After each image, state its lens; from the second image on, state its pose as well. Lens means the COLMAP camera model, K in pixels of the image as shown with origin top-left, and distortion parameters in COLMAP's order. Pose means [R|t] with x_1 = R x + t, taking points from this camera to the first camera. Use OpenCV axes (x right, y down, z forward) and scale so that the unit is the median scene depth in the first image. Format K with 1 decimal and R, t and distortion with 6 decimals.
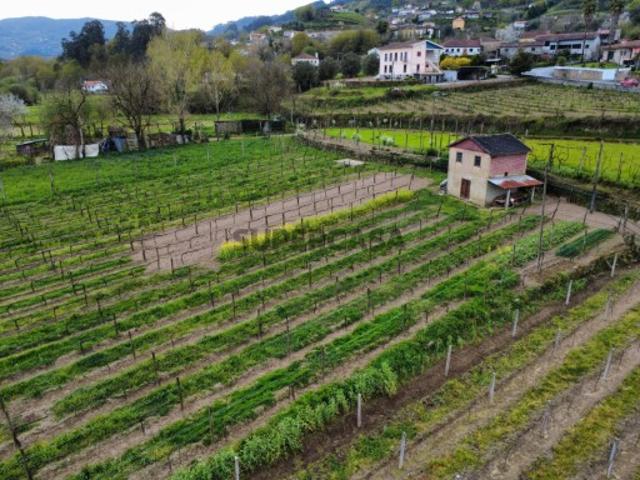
lens RADIAL K [[464.8, 0, 320.2], [0, 464.8, 240.3], [0, 0, 1]] dist [0.008183, -0.006743]
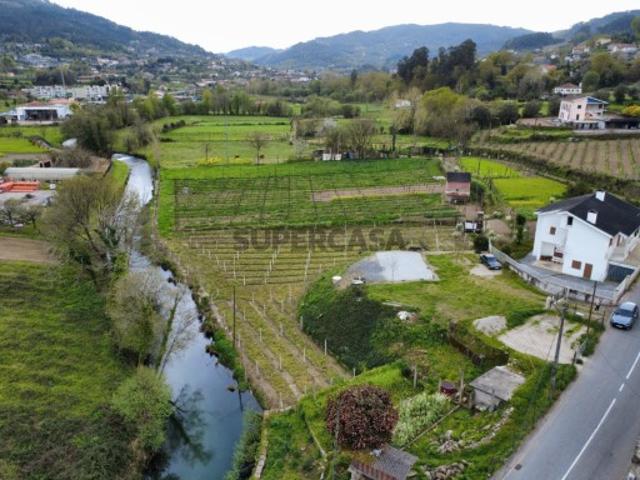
lens RADIAL K [[464.8, 0, 319.8], [0, 464.8, 240.0], [0, 0, 1]] dist [0.008183, -0.006743]
pose [[0.780831, 0.208615, -0.588883, 0.488218], [-0.209782, 0.975423, 0.067388, 0.030110], [0.588468, 0.070919, 0.805404, -0.457190]]
